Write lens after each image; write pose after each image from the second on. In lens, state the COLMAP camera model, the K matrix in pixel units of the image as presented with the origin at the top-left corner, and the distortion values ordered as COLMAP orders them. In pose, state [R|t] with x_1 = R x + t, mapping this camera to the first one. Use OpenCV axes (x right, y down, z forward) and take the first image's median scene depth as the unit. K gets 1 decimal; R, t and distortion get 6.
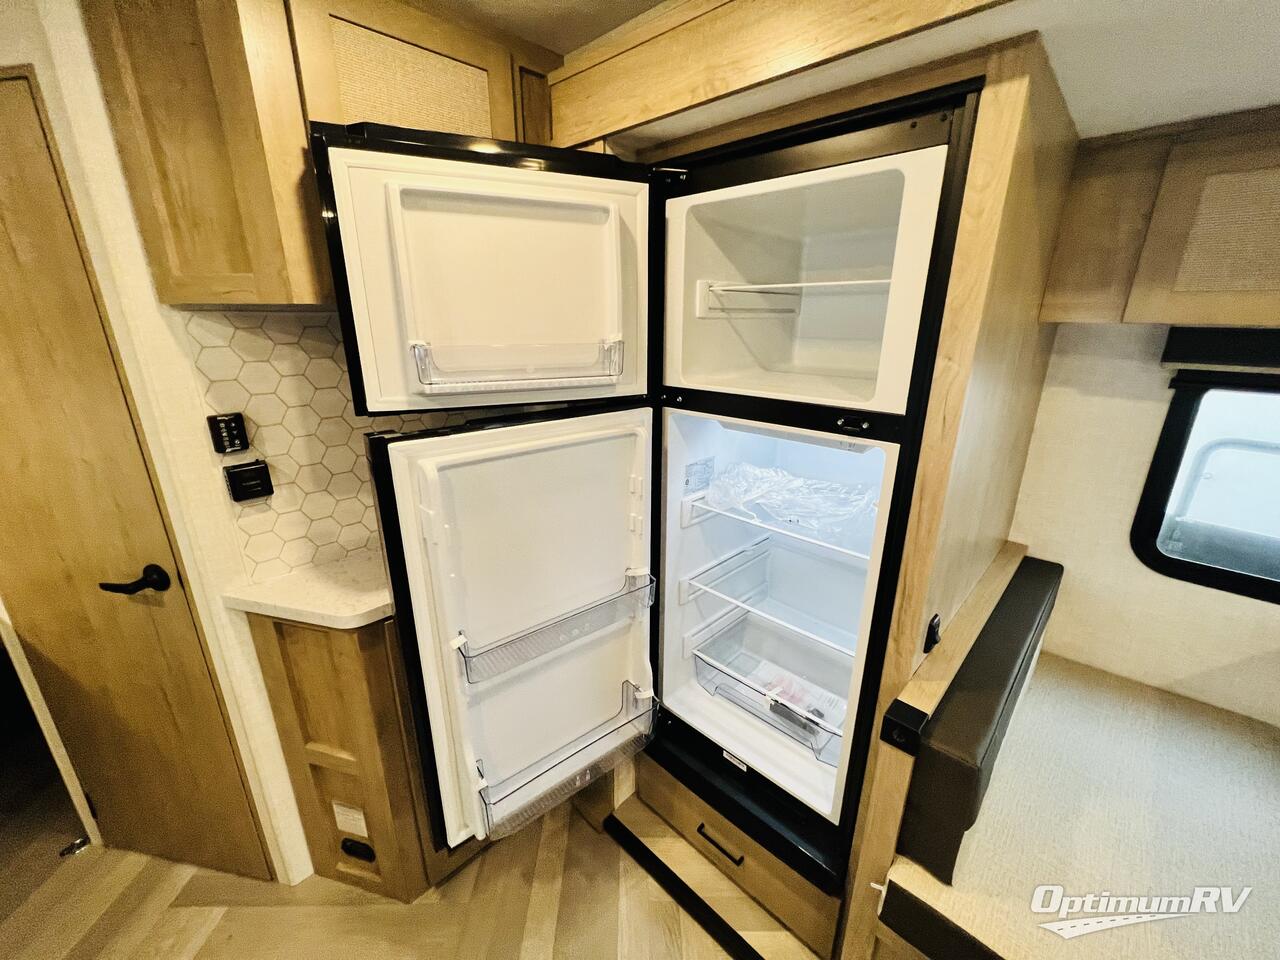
lens RADIAL K [[513.6, 0, 634.9], [0, 513.6, 477.4], [0, 0, 1]] dist [-0.003080, 0.000453]
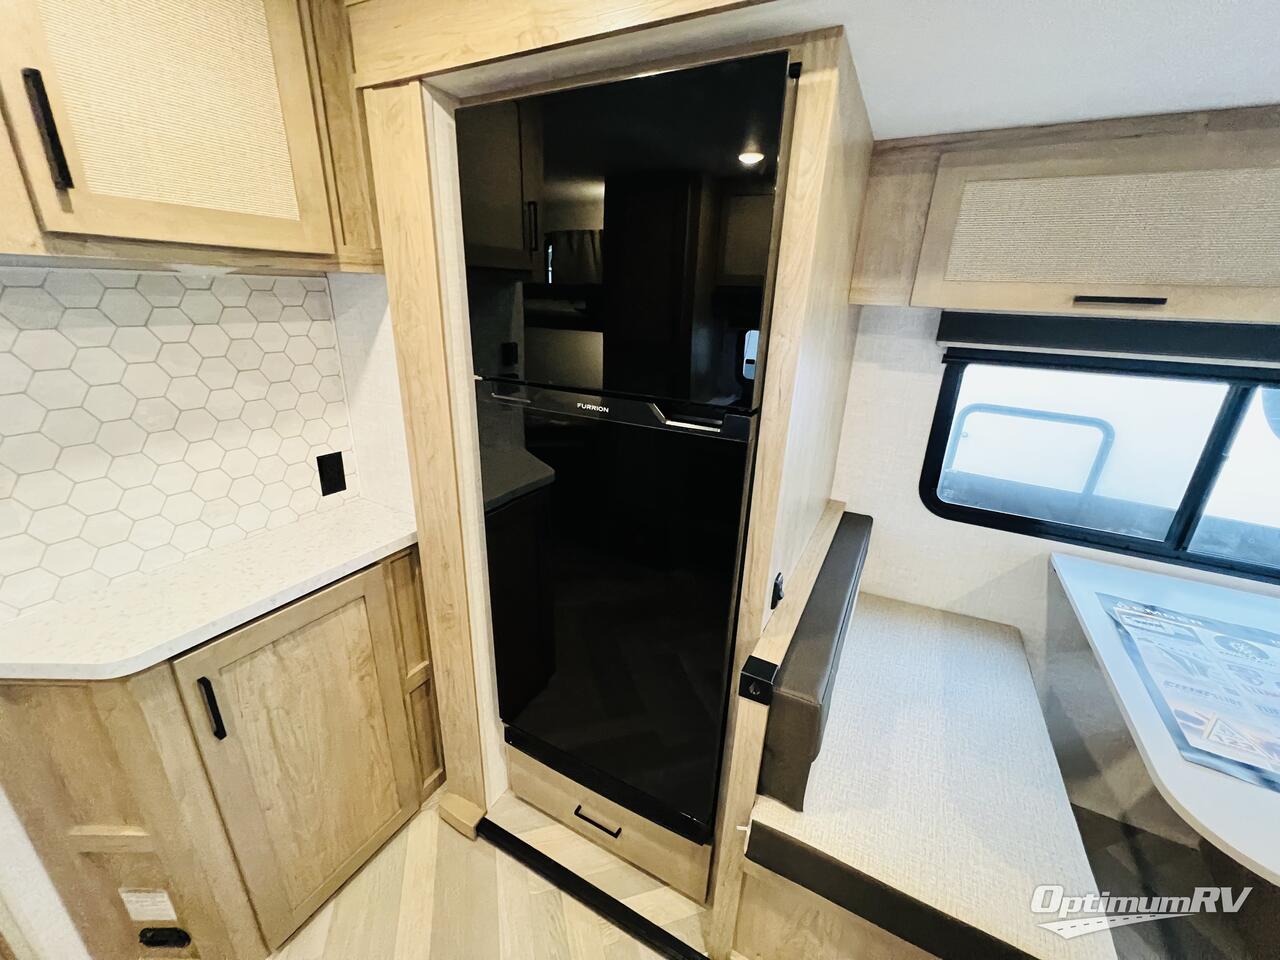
lens RADIAL K [[513.6, 0, 636.1], [0, 513.6, 476.3], [0, 0, 1]] dist [-0.003080, 0.000453]
pose [[0.959140, -0.065864, 0.275160, 0.008143], [0.055773, 0.997458, 0.044348, -0.002355], [-0.277381, -0.027189, 0.960375, 0.038714]]
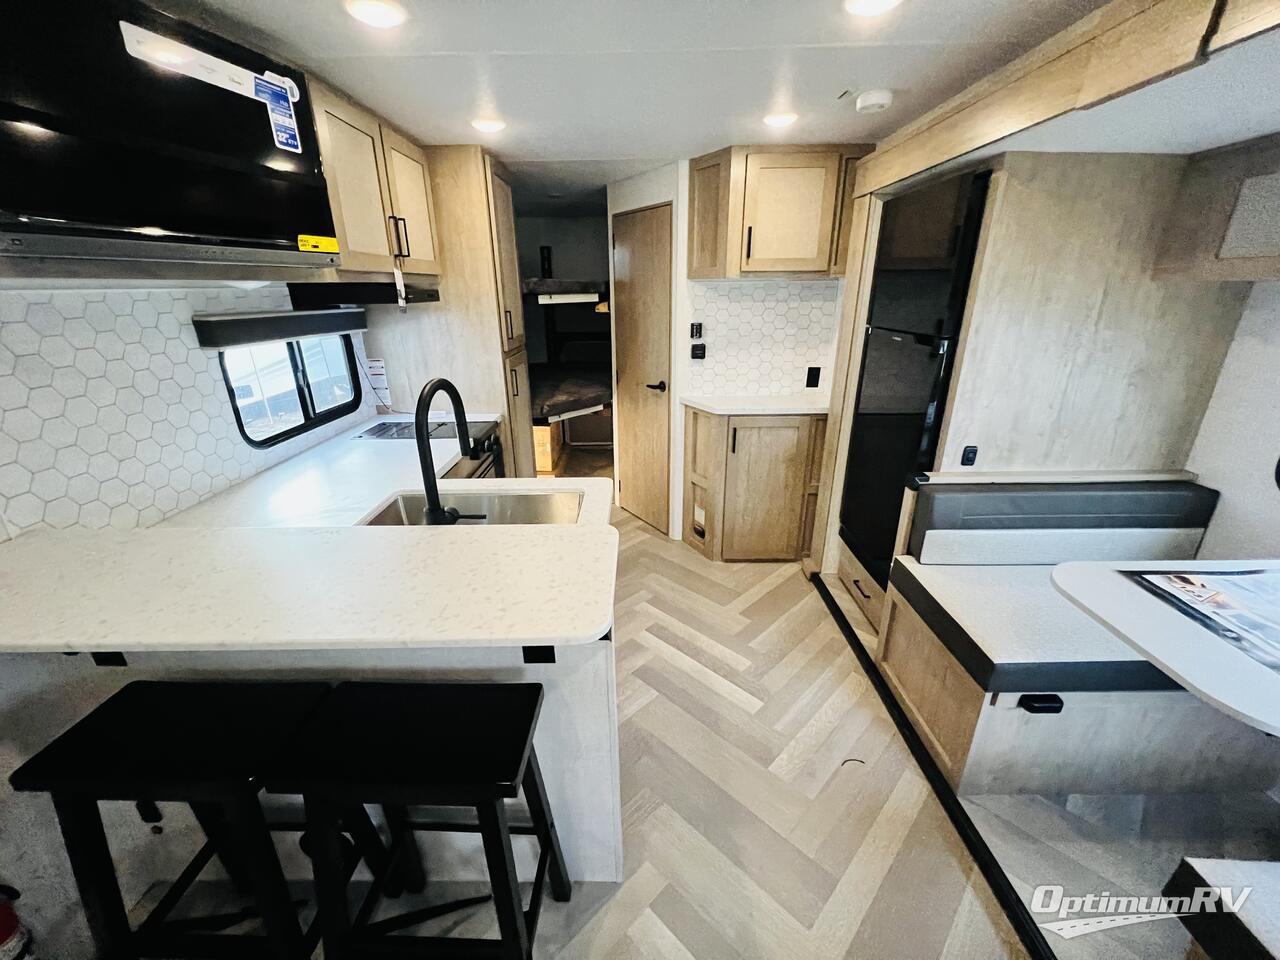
lens RADIAL K [[513.6, 0, 636.0], [0, 513.6, 476.2], [0, 0, 1]] dist [-0.003080, 0.000453]
pose [[0.695987, 0.241617, -0.676182, 0.985643], [-0.209931, 0.969012, 0.130173, 0.378763], [0.686681, 0.051353, 0.725143, -1.115298]]
